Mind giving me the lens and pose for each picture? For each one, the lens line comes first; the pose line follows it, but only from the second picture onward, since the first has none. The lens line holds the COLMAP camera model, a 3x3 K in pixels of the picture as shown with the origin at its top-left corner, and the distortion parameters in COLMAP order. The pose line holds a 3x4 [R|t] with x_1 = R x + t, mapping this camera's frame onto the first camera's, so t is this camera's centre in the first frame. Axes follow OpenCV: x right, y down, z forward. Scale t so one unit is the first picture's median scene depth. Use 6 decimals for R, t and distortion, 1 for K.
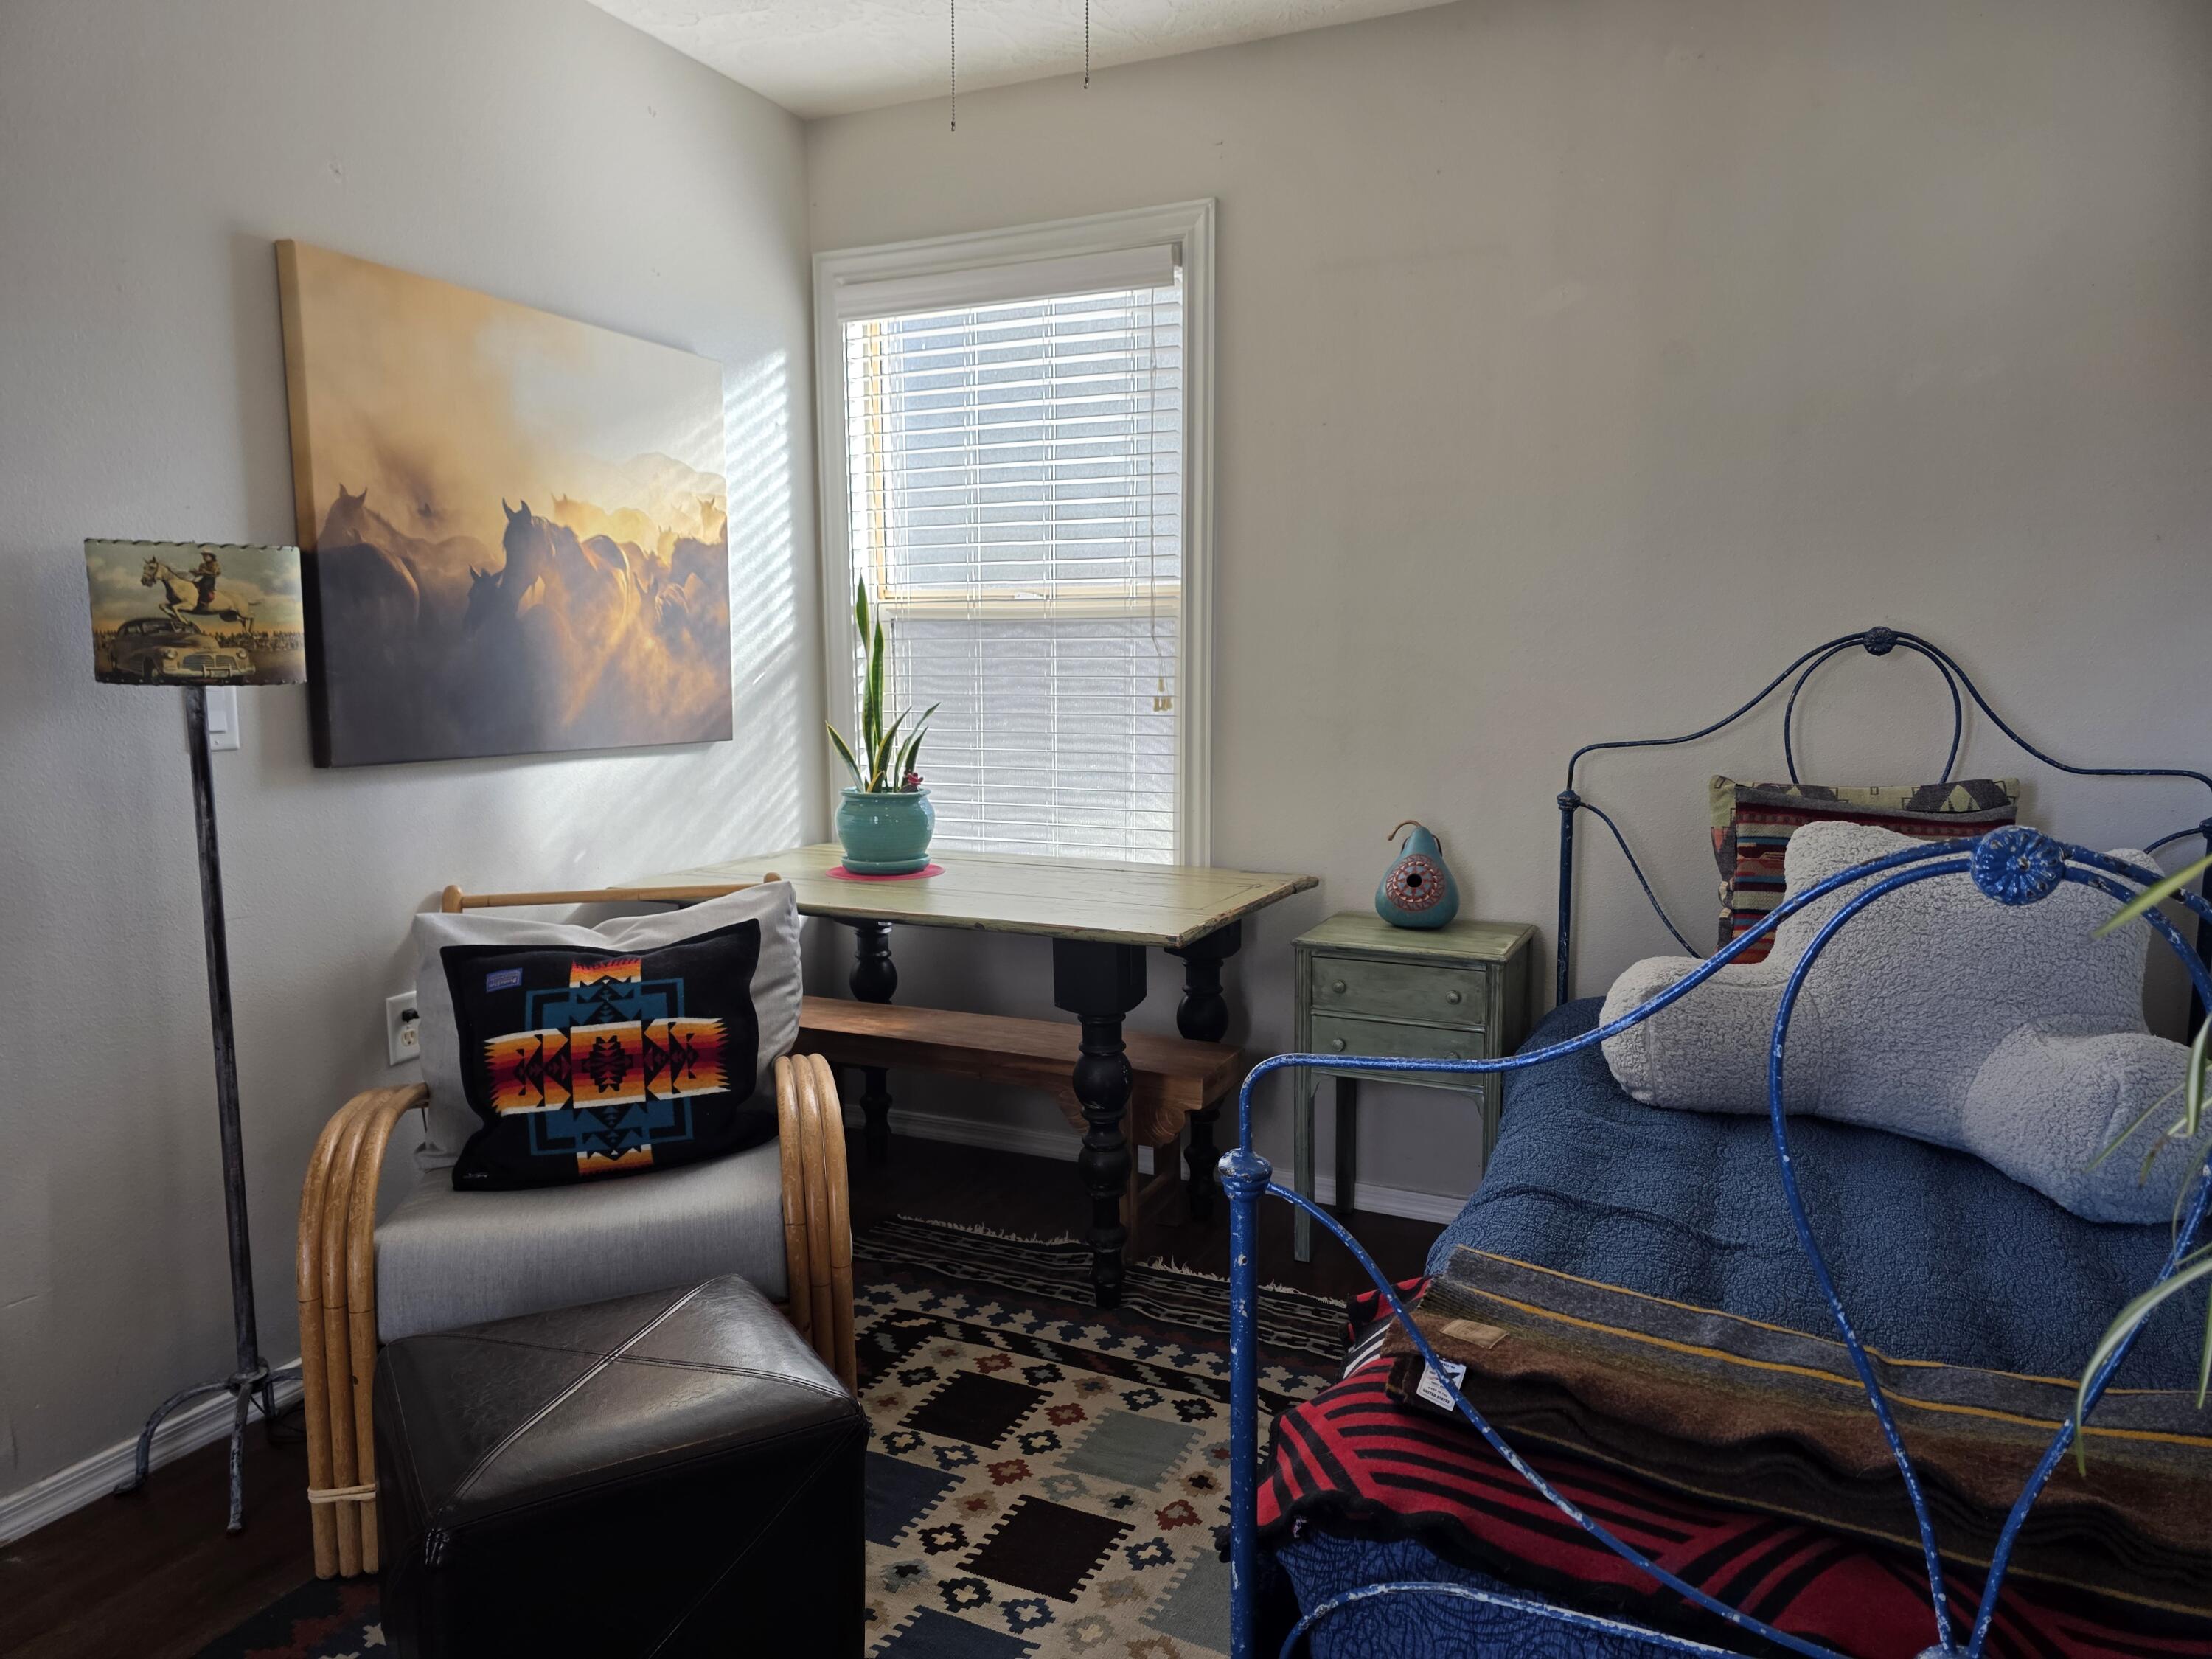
lens RADIAL K [[1487.7, 0, 1106.2], [0, 1487.7, 836.8], [0, 0, 1]] dist [0.024295, -0.015473]
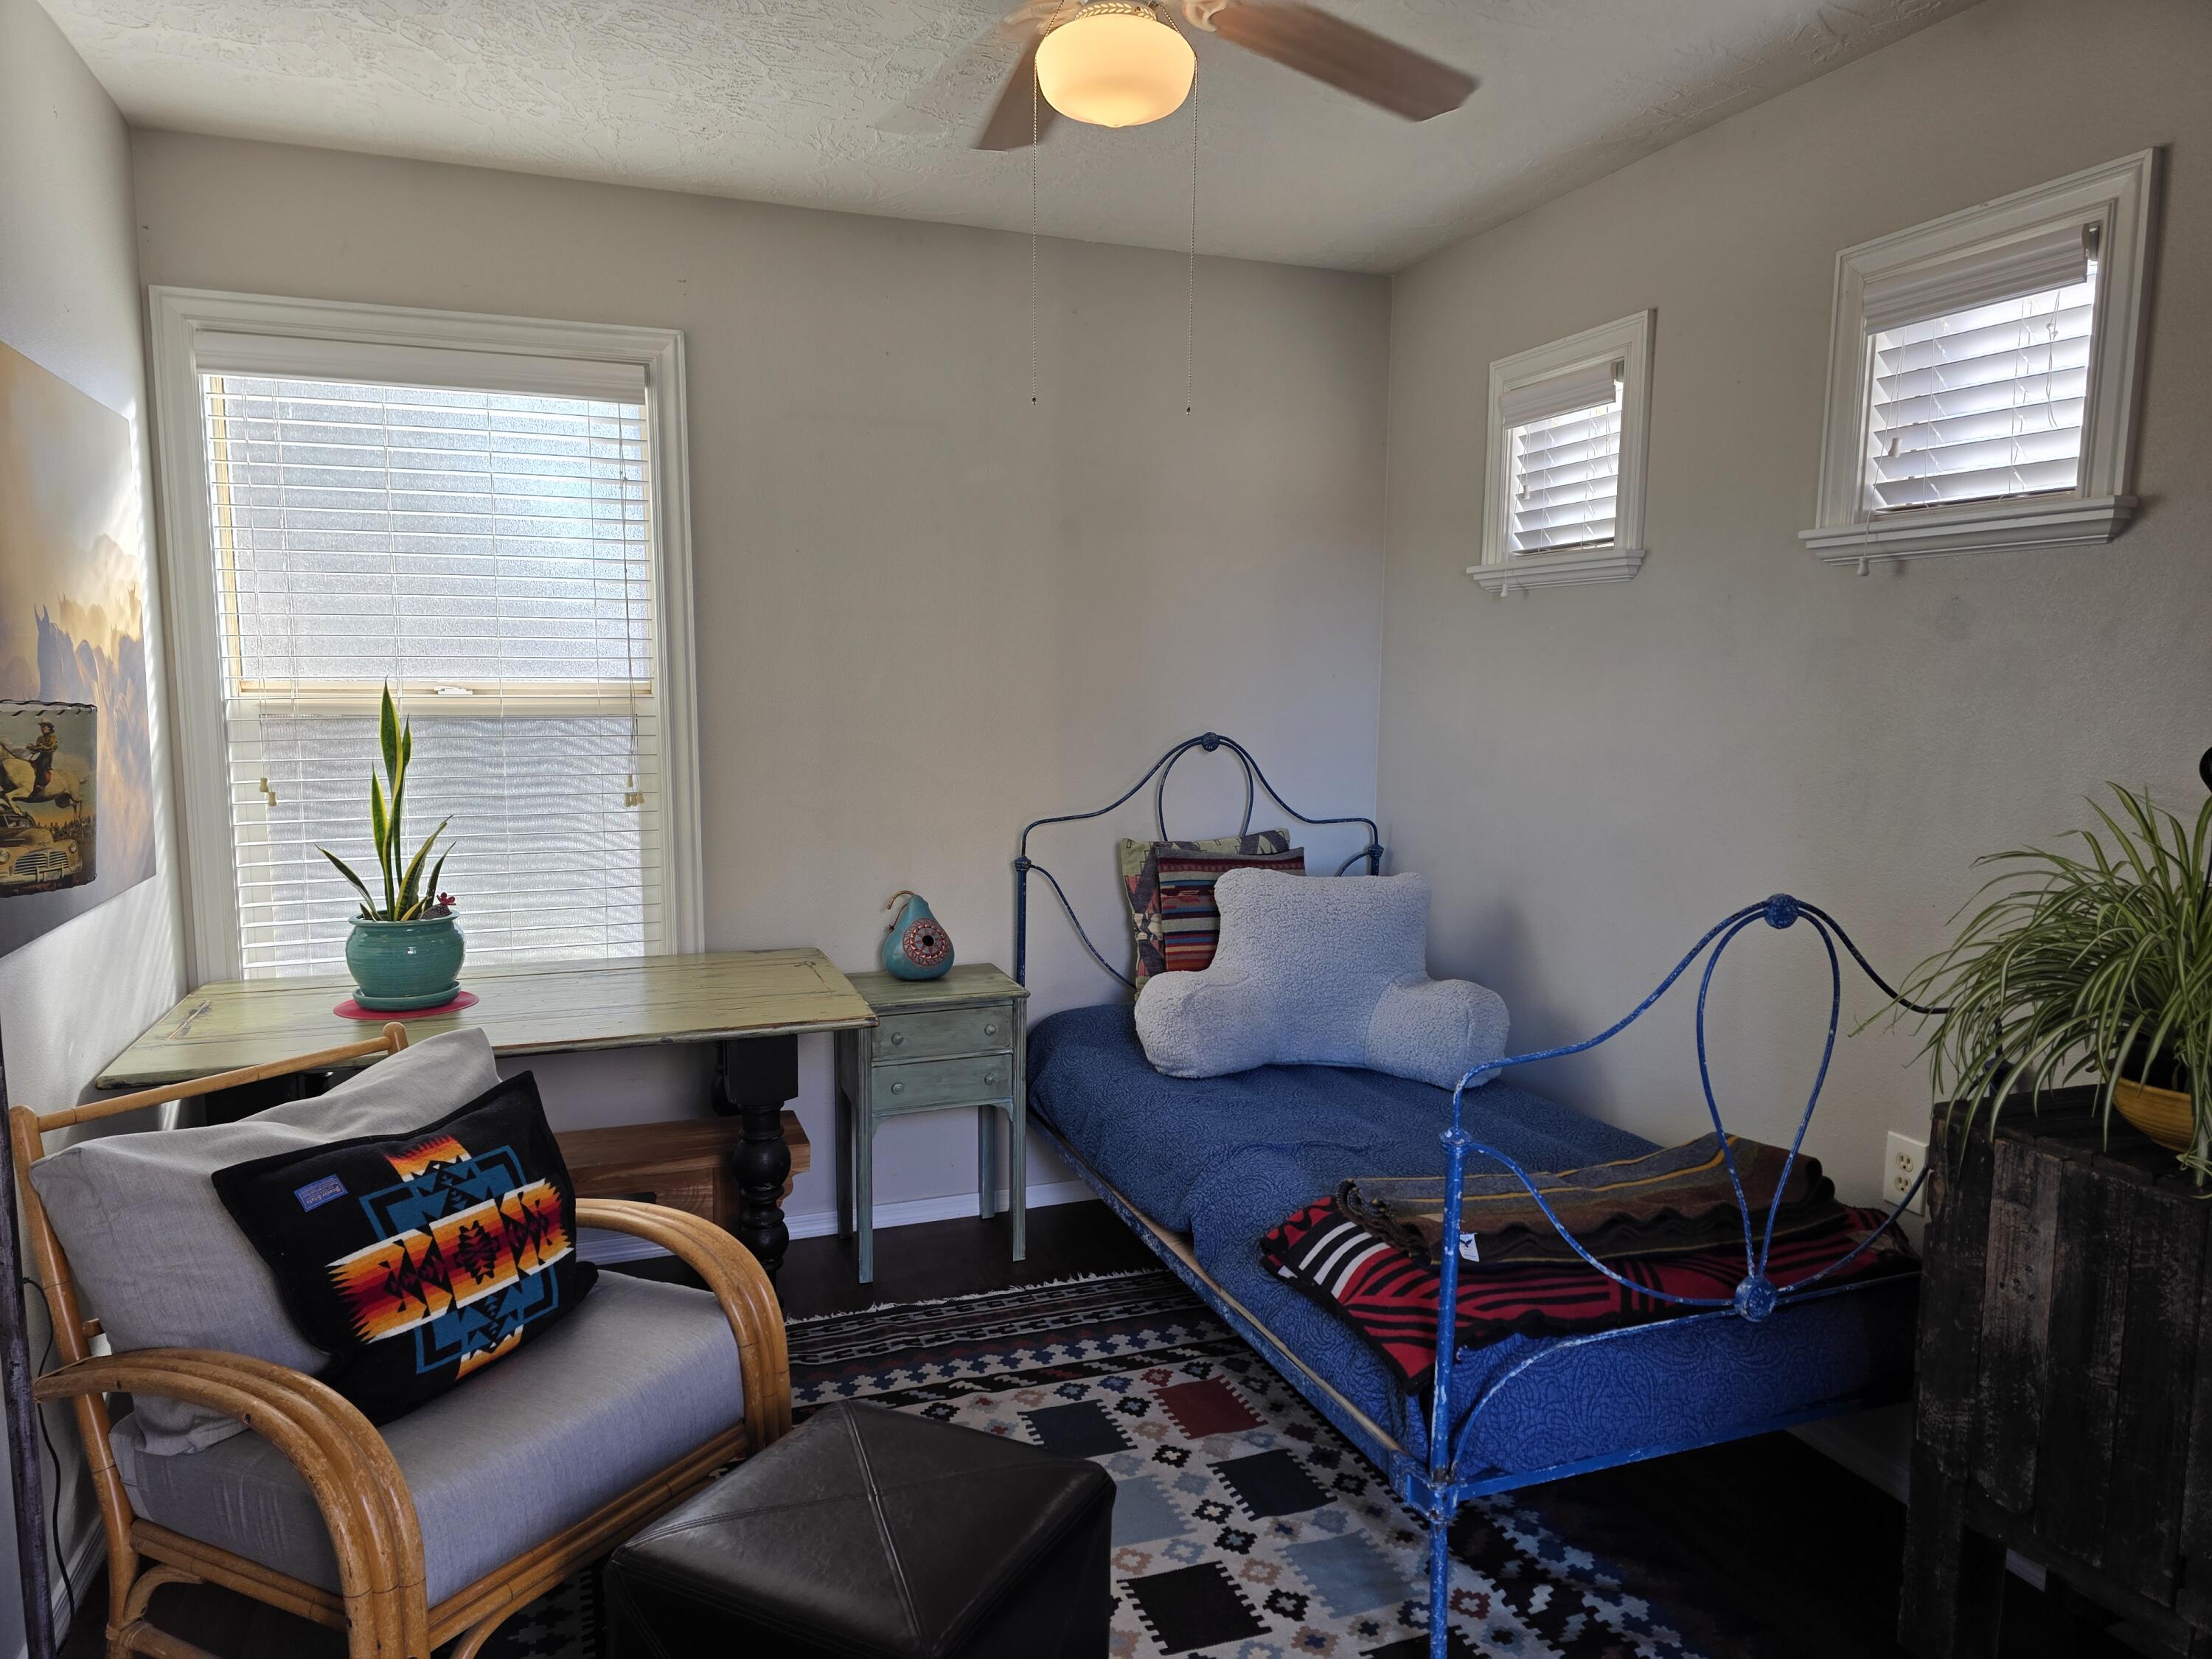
lens RADIAL K [[1487.7, 0, 1113.2], [0, 1487.7, 828.7], [0, 0, 1]] dist [0.024295, -0.015473]
pose [[0.693441, -0.071406, 0.716966, -0.697204], [0.079005, 0.996612, 0.022845, -0.097883], [-0.716169, 0.040802, 0.696734, 0.061230]]
